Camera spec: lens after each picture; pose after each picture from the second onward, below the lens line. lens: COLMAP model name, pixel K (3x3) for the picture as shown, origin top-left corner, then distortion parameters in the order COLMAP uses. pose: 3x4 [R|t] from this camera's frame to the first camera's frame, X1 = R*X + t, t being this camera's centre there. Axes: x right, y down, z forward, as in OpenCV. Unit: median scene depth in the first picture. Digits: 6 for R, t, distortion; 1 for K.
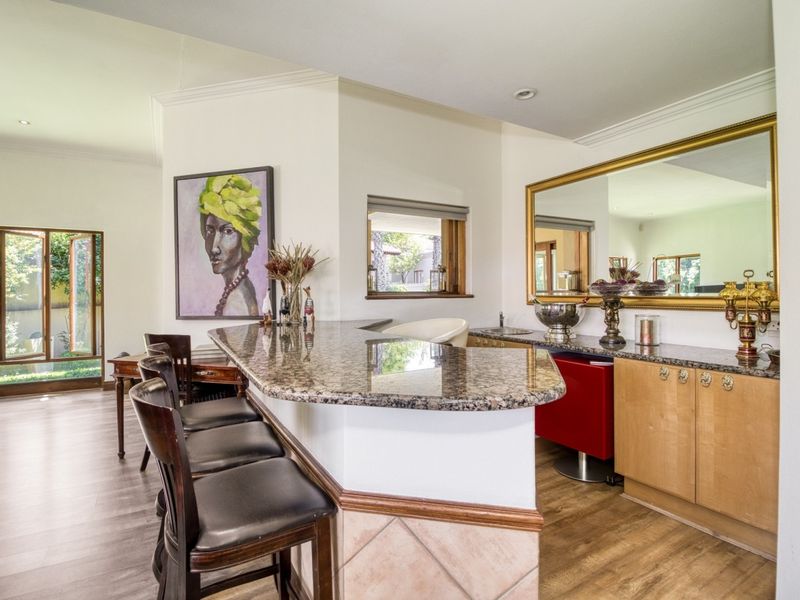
lens RADIAL K [[415.3, 0, 398.5], [0, 415.3, 289.3], [0, 0, 1]] dist [-0.013517, -0.000116]
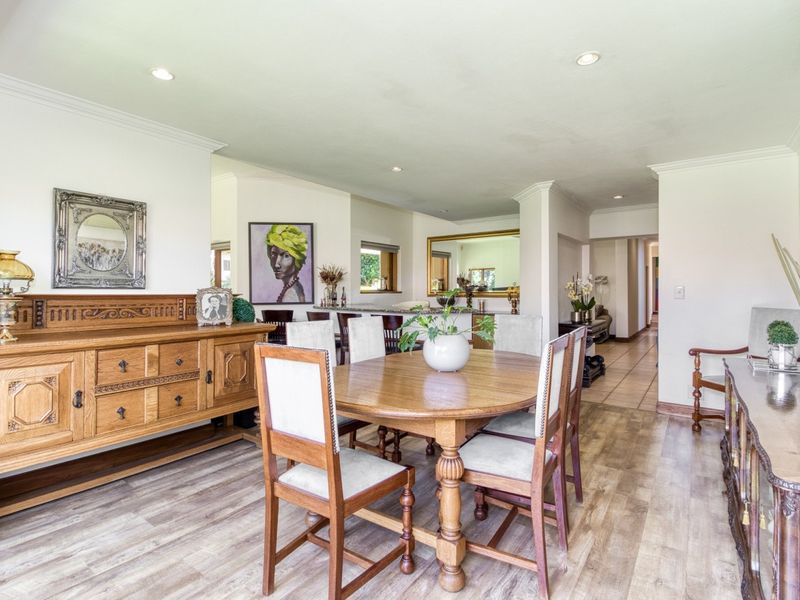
lens RADIAL K [[415.3, 0, 398.5], [0, 415.3, 289.3], [0, 0, 1]] dist [-0.013517, -0.000116]
pose [[0.914713, 0.006072, 0.404058, -0.691723], [-0.006598, 0.999978, -0.000089, 0.003491], [-0.404049, -0.002585, 0.914734, -0.862789]]
